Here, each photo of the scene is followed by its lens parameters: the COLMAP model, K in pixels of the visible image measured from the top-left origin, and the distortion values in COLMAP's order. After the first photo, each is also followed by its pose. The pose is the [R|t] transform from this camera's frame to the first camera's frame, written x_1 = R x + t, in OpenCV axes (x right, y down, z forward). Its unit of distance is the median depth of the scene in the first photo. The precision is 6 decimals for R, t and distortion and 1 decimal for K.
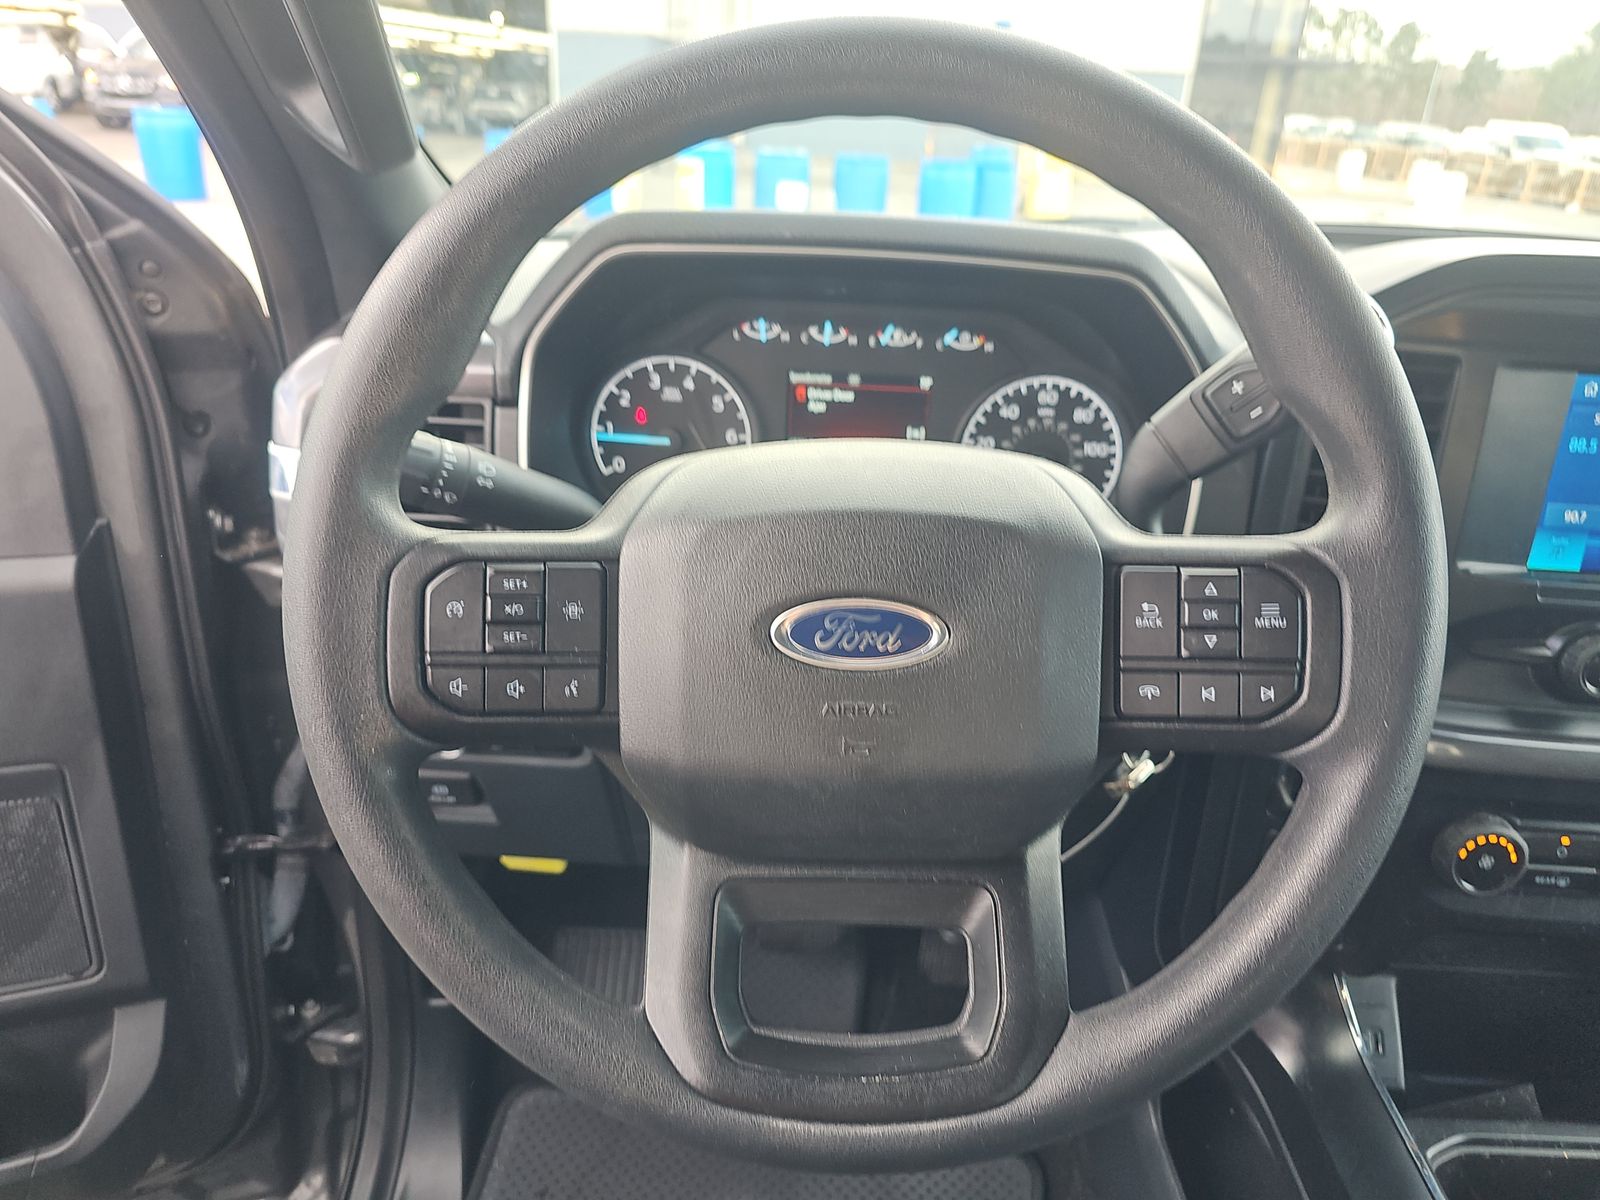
lens RADIAL K [[1023.2, 0, 843.1], [0, 1023.2, 600.0], [0, 0, 1]] dist [0.039393, -0.052676]
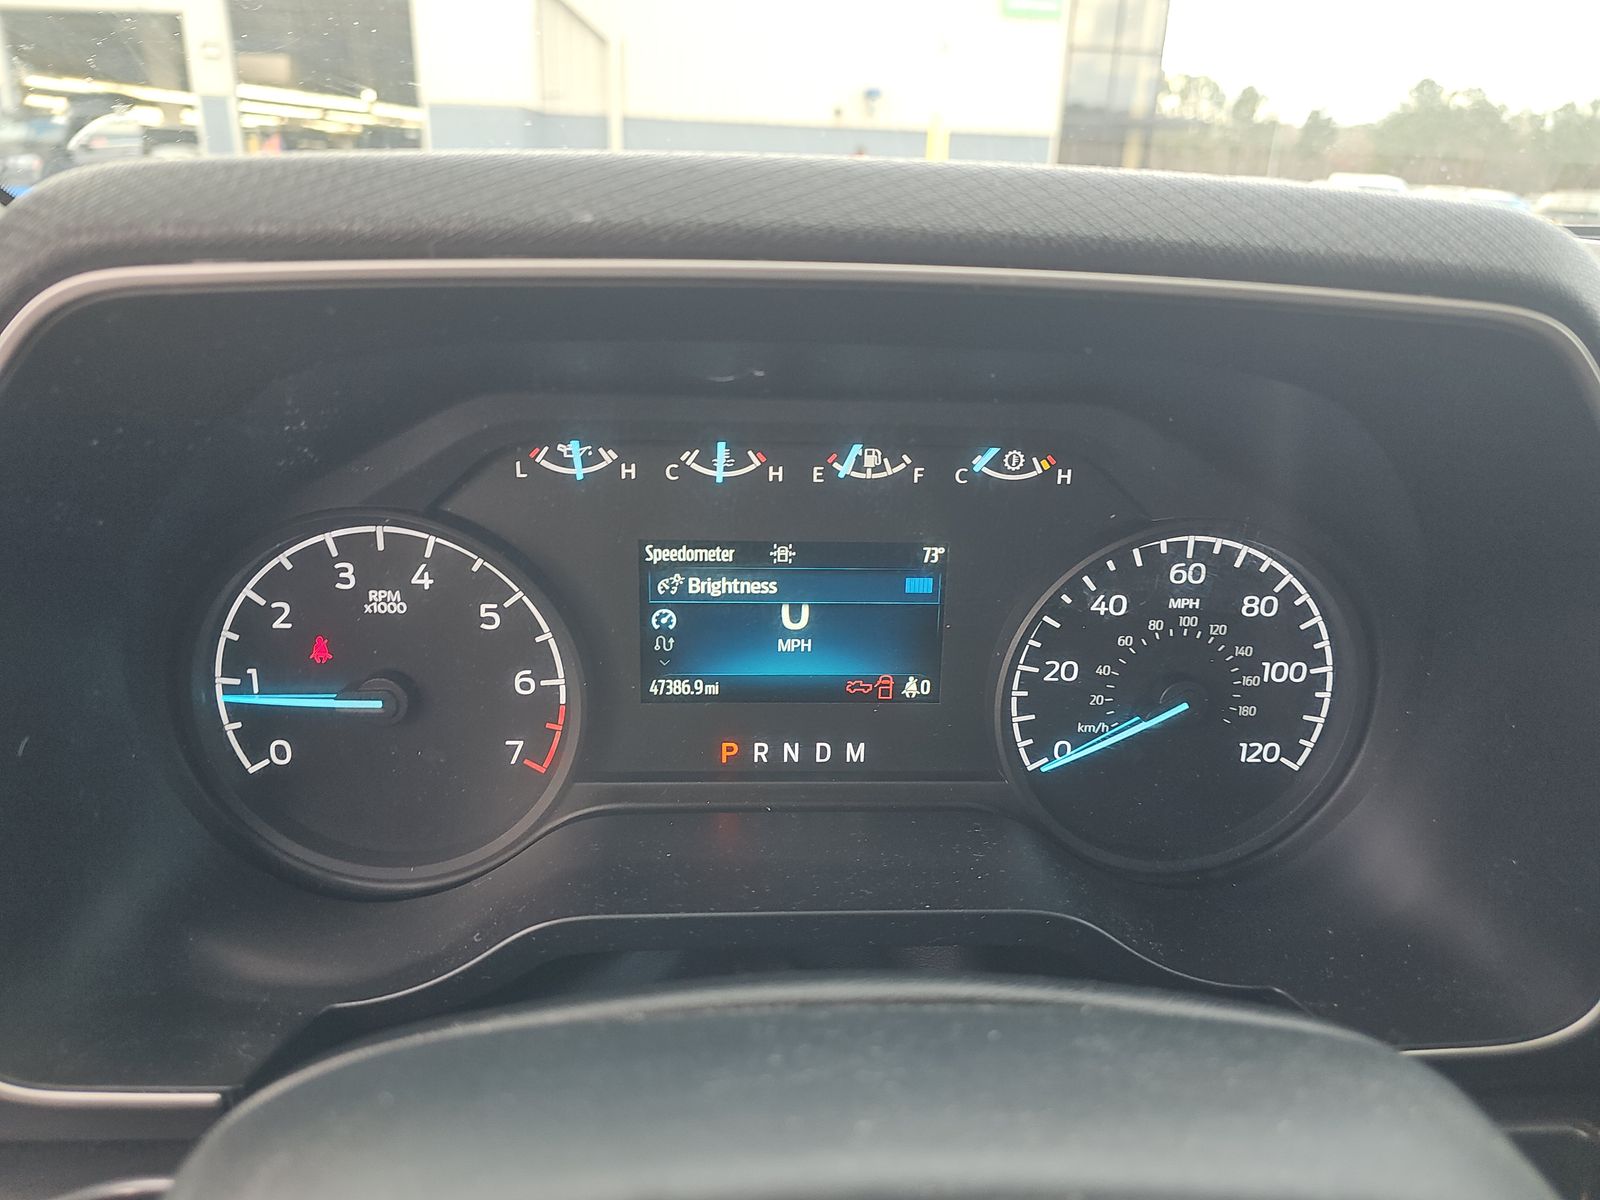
lens RADIAL K [[1023.2, 0, 843.1], [0, 1023.2, 600.0], [0, 0, 1]] dist [0.039393, -0.052676]
pose [[0.993875, -0.054717, 0.096010, -0.007956], [0.059718, 0.996962, -0.050006, -0.170849], [-0.092982, 0.055433, 0.994123, 0.537870]]
